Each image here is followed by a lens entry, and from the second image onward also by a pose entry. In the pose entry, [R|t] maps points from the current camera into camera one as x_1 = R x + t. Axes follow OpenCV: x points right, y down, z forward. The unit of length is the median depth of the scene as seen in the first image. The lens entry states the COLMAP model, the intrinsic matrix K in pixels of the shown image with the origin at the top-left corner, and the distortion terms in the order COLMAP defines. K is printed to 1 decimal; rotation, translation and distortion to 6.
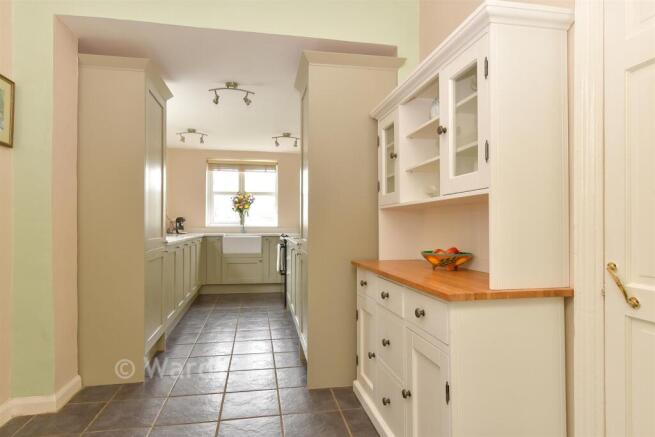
lens RADIAL K [[369.7, 0, 325.1], [0, 369.7, 220.1], [0, 0, 1]] dist [0.005581, 0.000934]
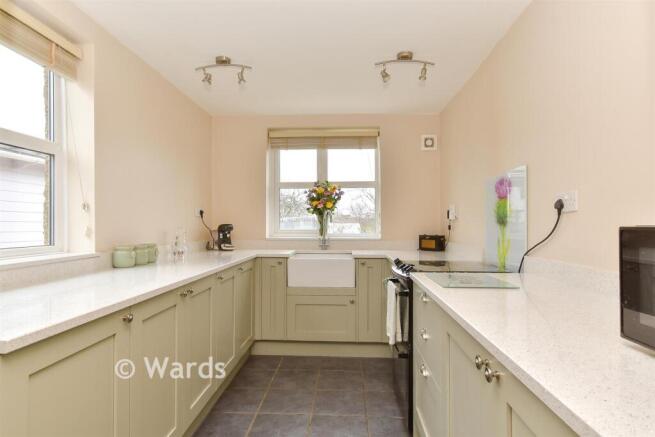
lens RADIAL K [[369.7, 0, 326.4], [0, 369.7, 221.4], [0, 0, 1]] dist [0.005581, 0.000934]
pose [[0.970282, -0.002089, -0.241969, -0.076040], [0.001882, 0.999998, -0.001088, -0.010633], [0.241971, 0.000600, 0.970283, 0.439433]]
